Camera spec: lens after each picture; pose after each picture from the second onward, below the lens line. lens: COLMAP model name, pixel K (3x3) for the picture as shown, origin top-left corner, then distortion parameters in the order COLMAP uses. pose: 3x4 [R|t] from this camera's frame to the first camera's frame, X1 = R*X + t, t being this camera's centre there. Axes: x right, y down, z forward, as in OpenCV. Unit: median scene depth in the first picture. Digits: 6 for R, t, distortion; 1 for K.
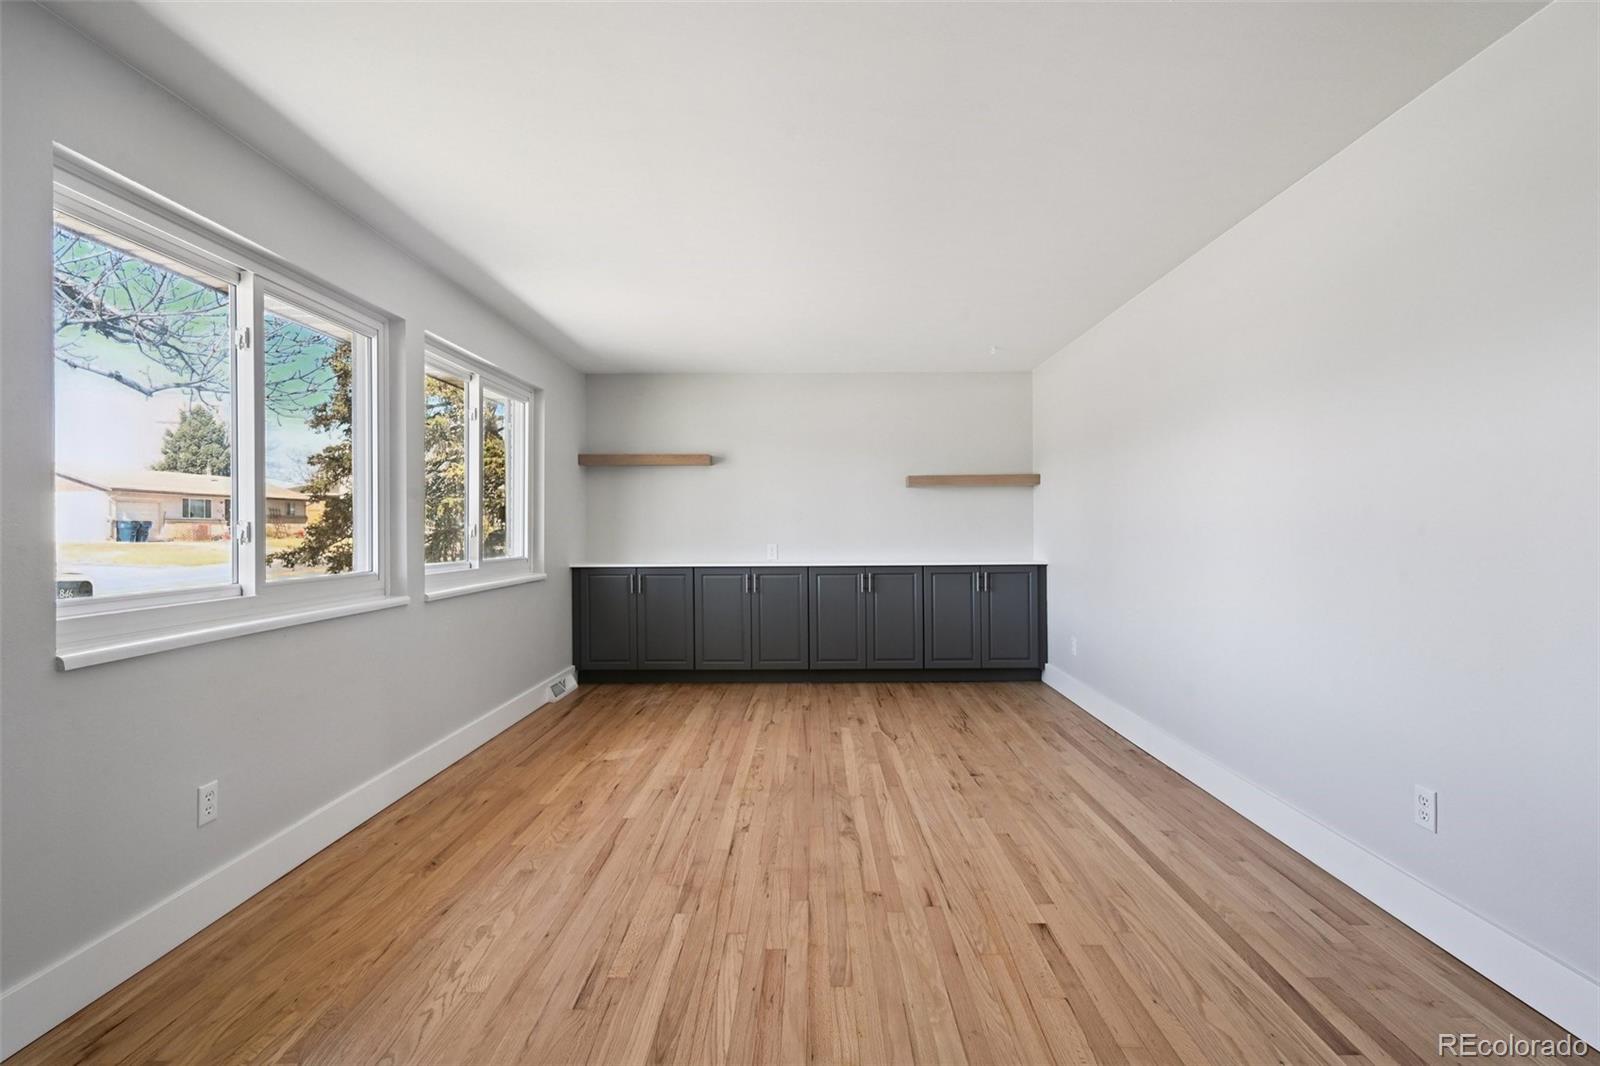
lens RADIAL K [[741.9, 0, 806.1], [0, 741.9, 525.8], [0, 0, 1]] dist [-0.002871, -0.000315]
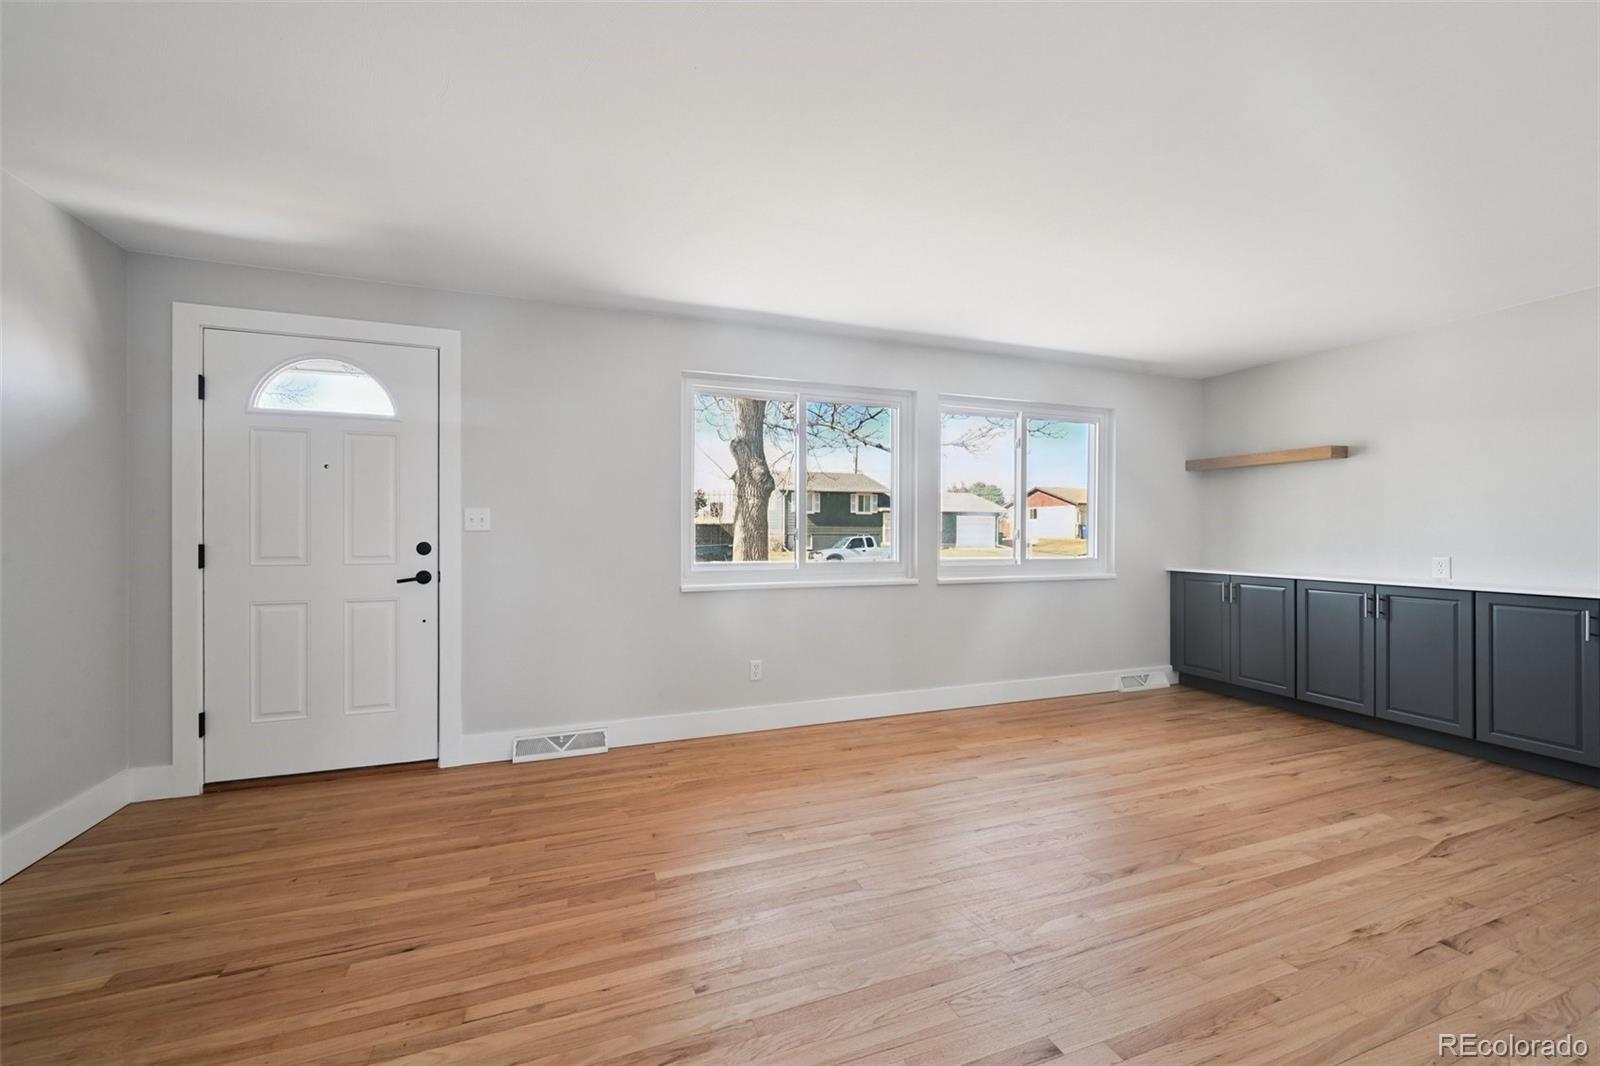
lens RADIAL K [[632.3, 0, 800.0], [0, 632.3, 533.0], [0, 0, 1]] dist [-0.001391, 0.000257]
pose [[0.361464, 0.008774, -0.932345, 0.542403], [-0.001534, 0.999960, 0.008816, -0.006397], [0.932385, -0.001757, 0.361463, 0.331918]]
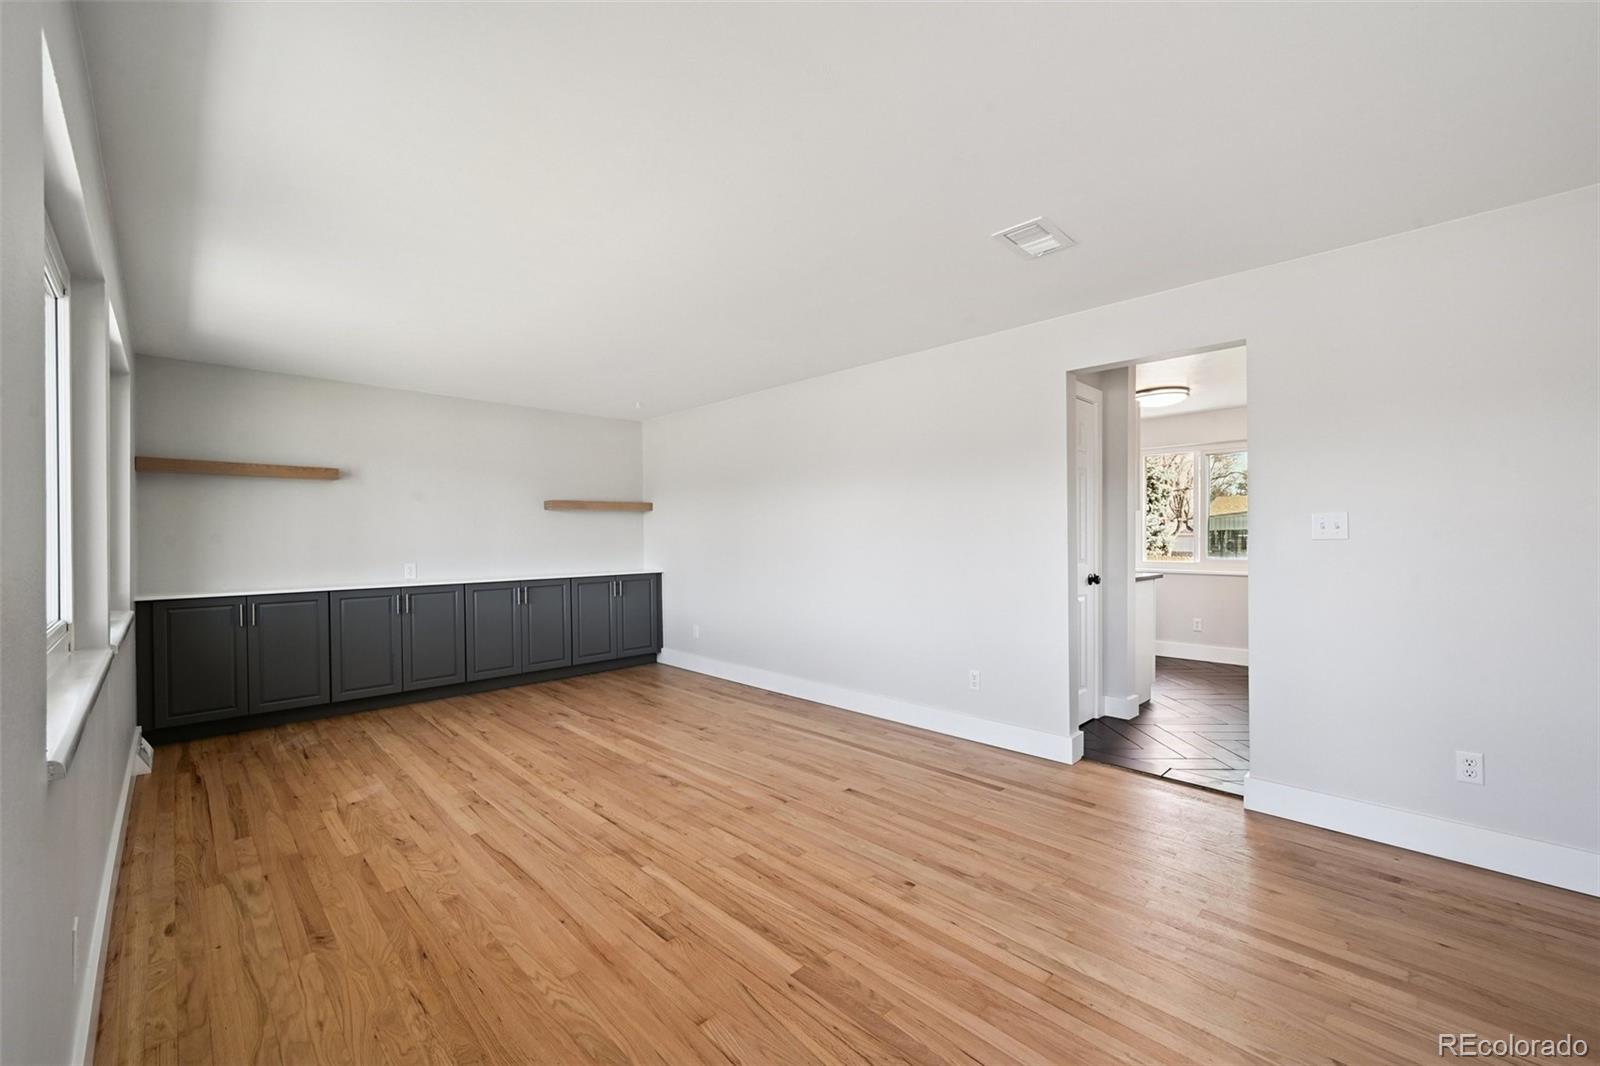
lens RADIAL K [[641.4, 0, 806.6], [0, 641.4, 532.5], [0, 0, 1]] dist [-0.000995, 0.000026]
pose [[0.705022, 0.002155, 0.709182, -0.500239], [0.002033, 0.999985, -0.005059, -0.019837], [-0.709183, 0.005009, 0.705007, 0.032428]]
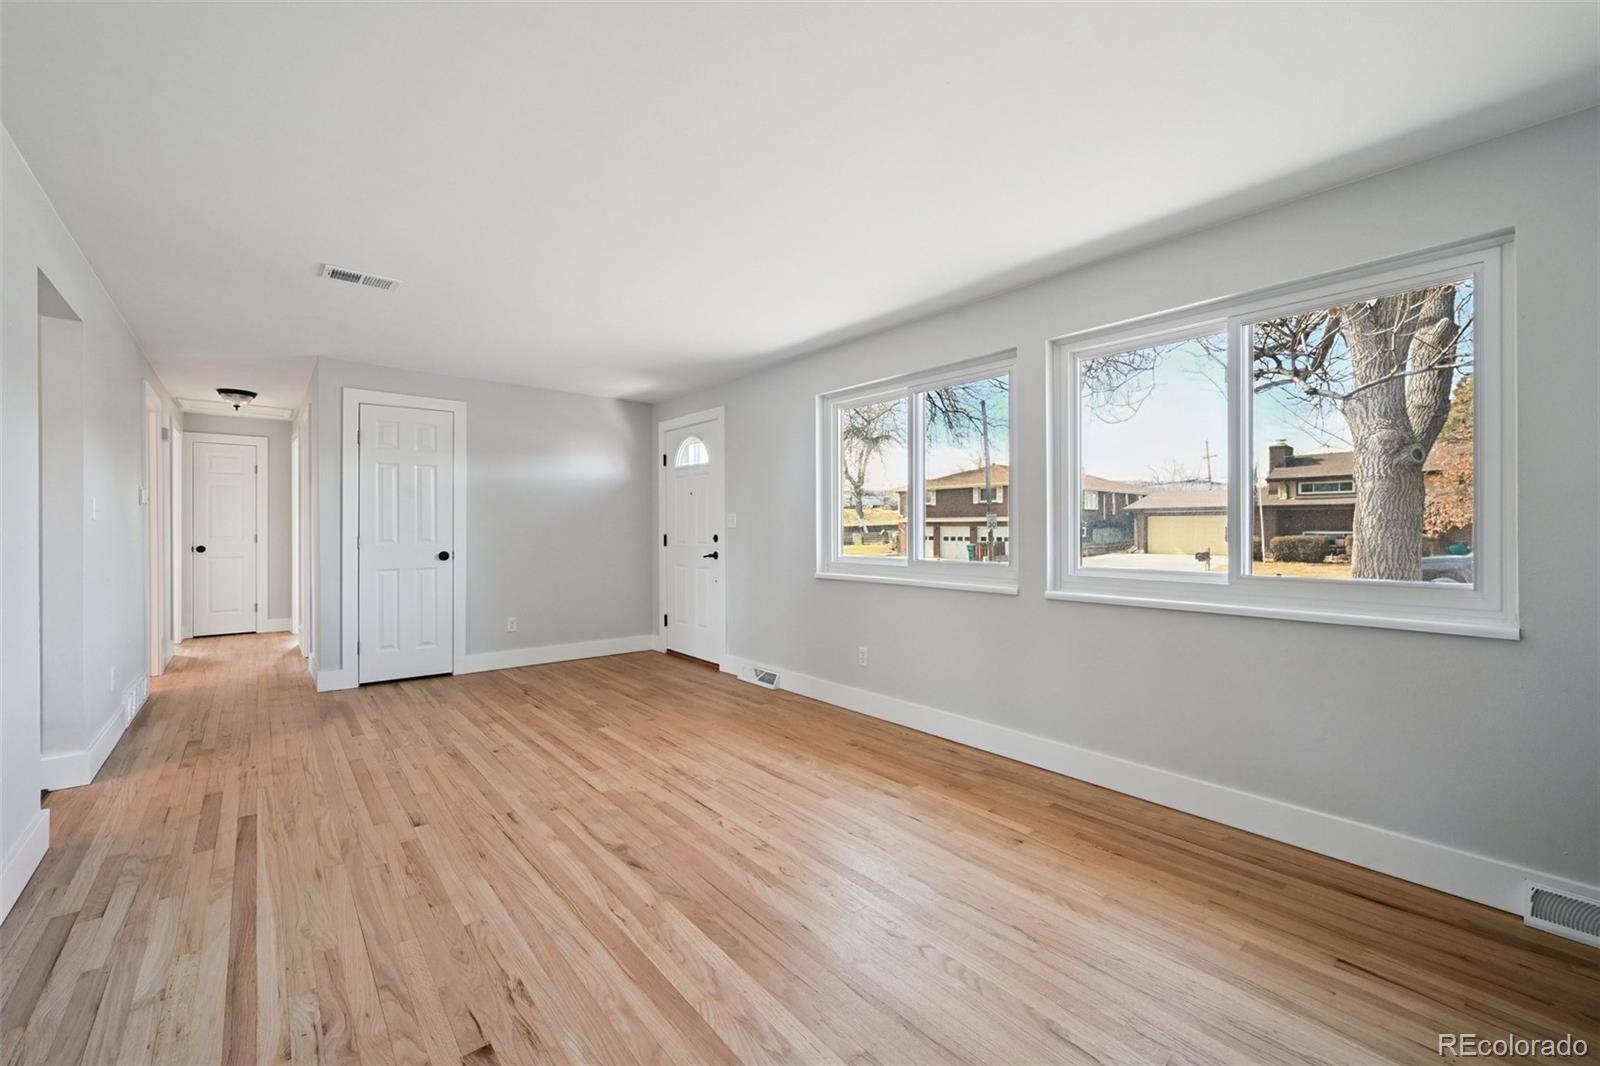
lens RADIAL K [[641.4, 0, 806.6], [0, 641.4, 532.5], [0, 0, 1]] dist [-0.000995, 0.000026]
pose [[-0.752183, 0.007651, -0.658909, 0.357556], [0.003820, 0.999966, 0.007251, -0.000176], [0.658943, 0.002937, -0.752187, 1.523907]]
